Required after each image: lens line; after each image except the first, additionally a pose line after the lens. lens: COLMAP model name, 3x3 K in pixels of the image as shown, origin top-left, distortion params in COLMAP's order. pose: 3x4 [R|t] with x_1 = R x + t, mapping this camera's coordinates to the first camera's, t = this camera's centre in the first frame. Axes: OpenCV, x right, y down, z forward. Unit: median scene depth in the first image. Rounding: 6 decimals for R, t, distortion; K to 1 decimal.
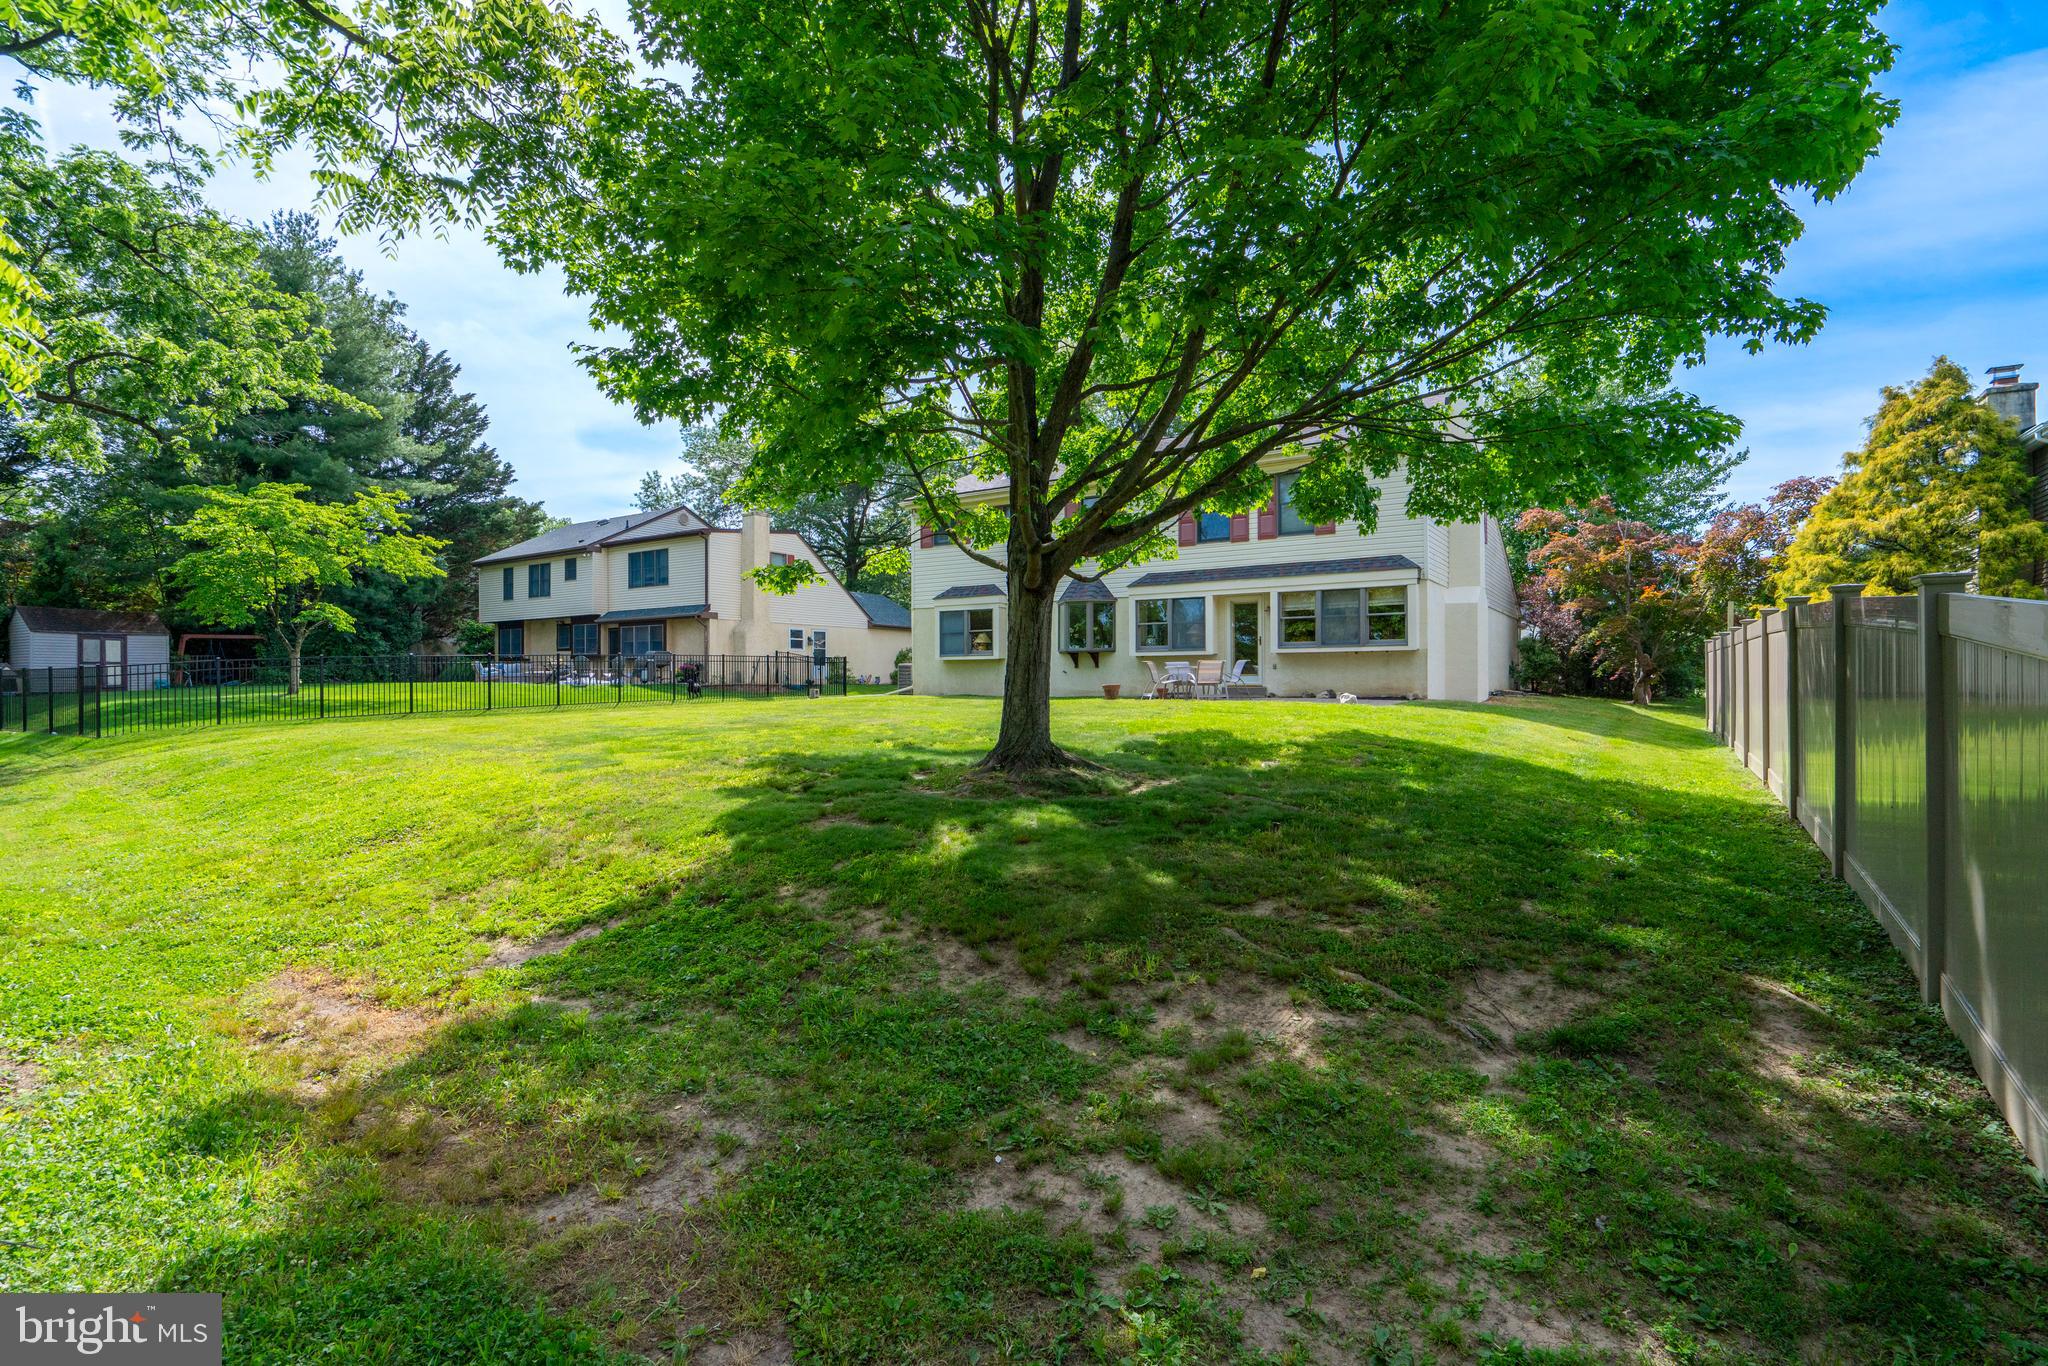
lens RADIAL K [[933.3, 0, 1044.8], [0, 933.3, 687.0], [0, 0, 1]] dist [-0.015430, 0.005137]
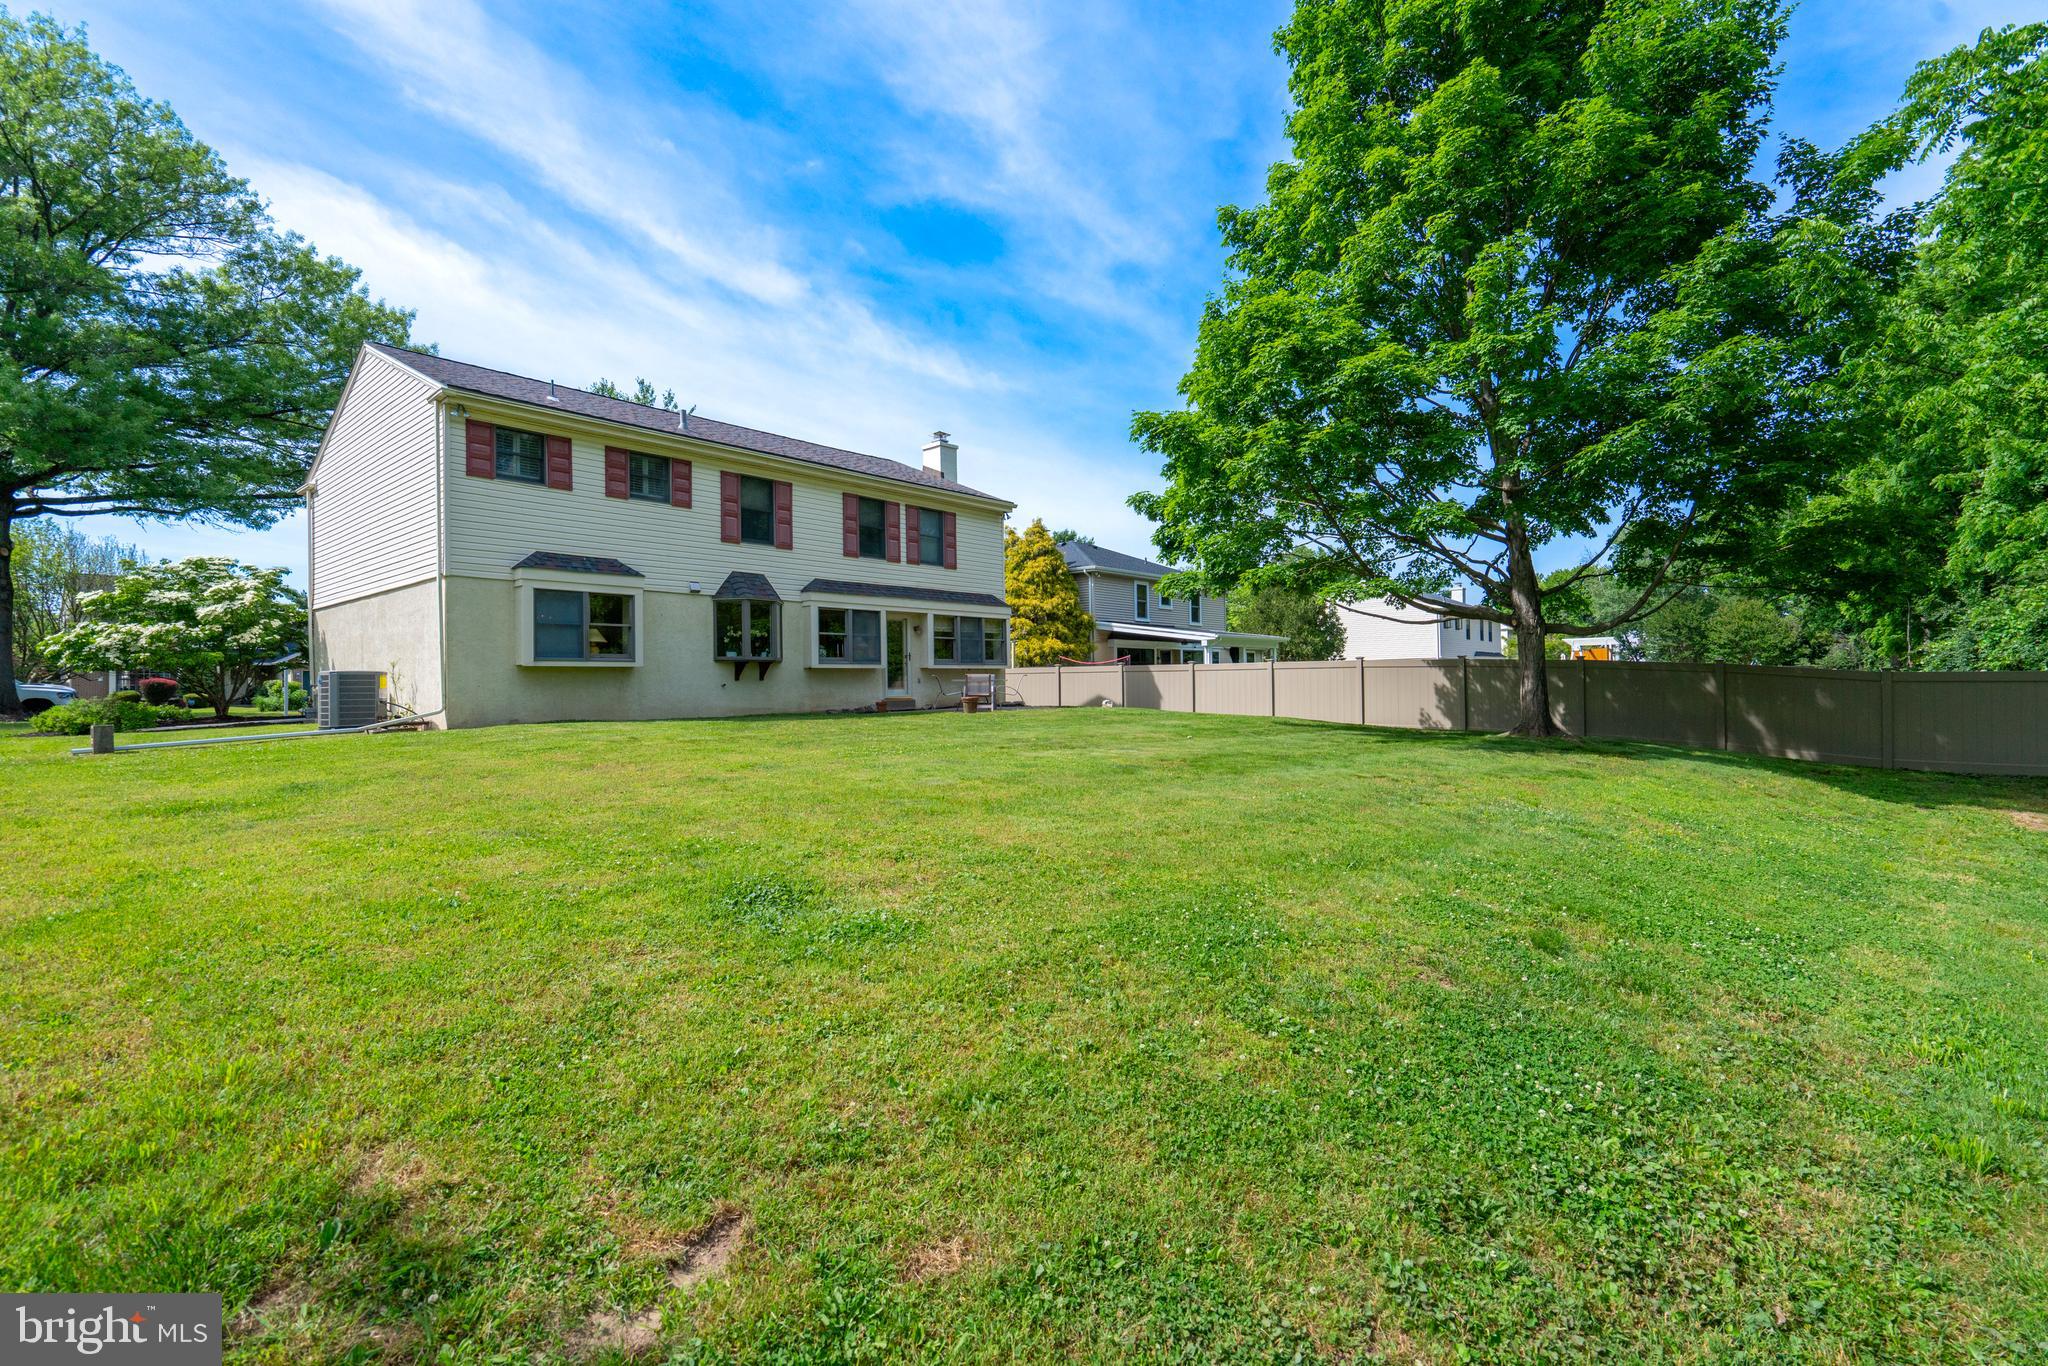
lens RADIAL K [[933.3, 0, 1013.5], [0, 933.3, 680.1], [0, 0, 1]] dist [-0.015430, 0.005137]
pose [[0.136173, 0.008420, 0.990649, -0.614838], [0.019607, 0.999745, -0.011193, -0.005068], [-0.990491, 0.020948, 0.135973, 0.533187]]
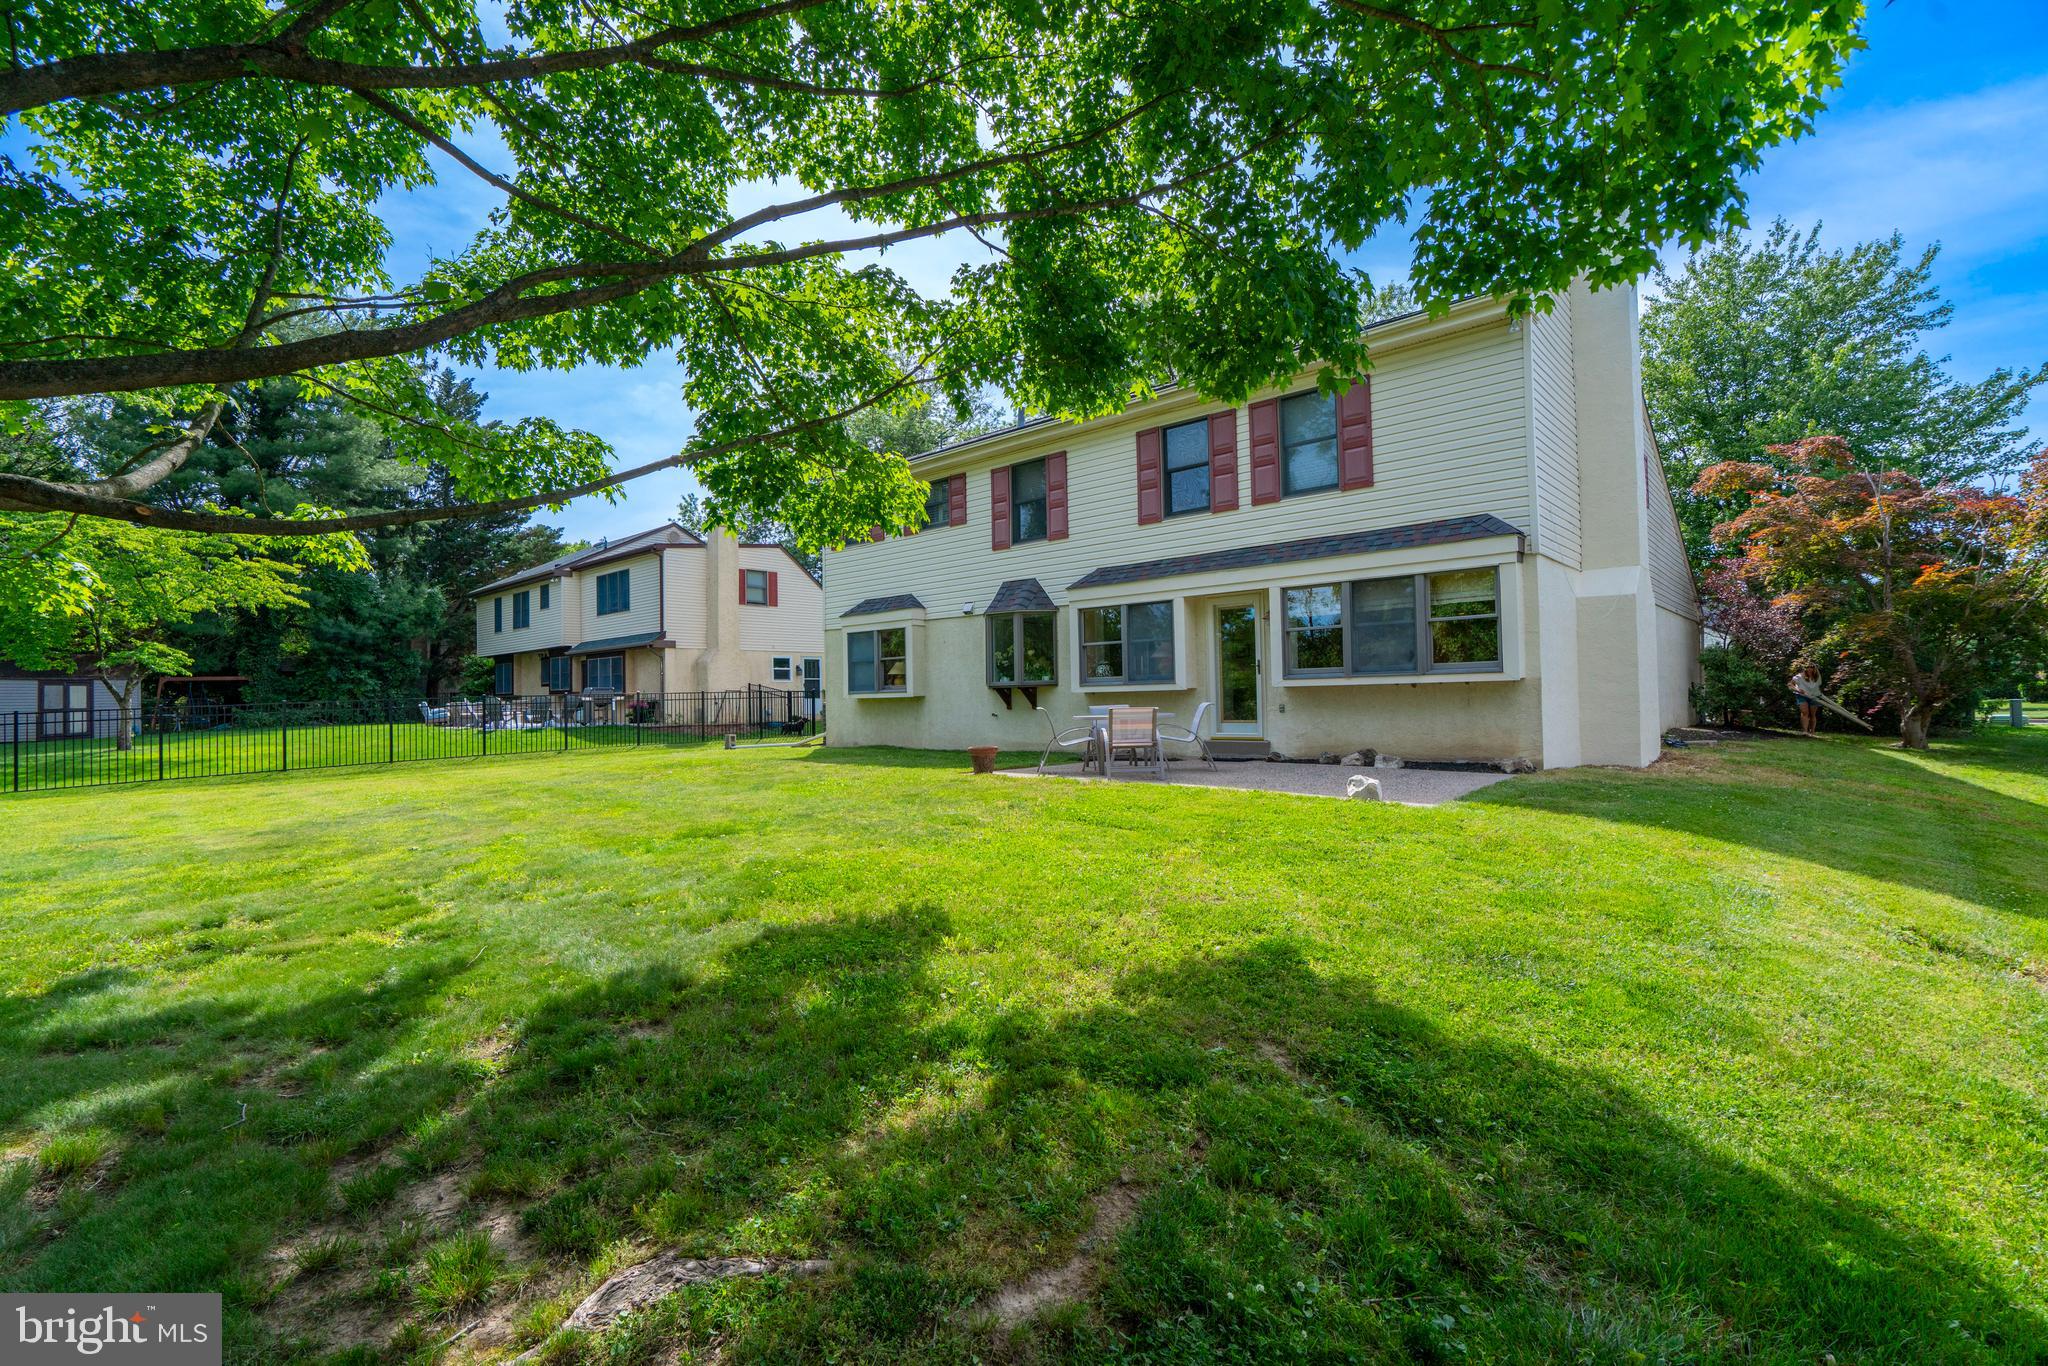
lens RADIAL K [[933.3, 0, 1020.1], [0, 933.3, 680.2], [0, 0, 1]] dist [-0.015430, 0.005137]
pose [[0.987589, -0.018593, -0.155954, 0.123670], [0.014231, 0.999477, -0.029040, -0.017886], [0.156412, 0.026460, 0.987337, 0.257942]]
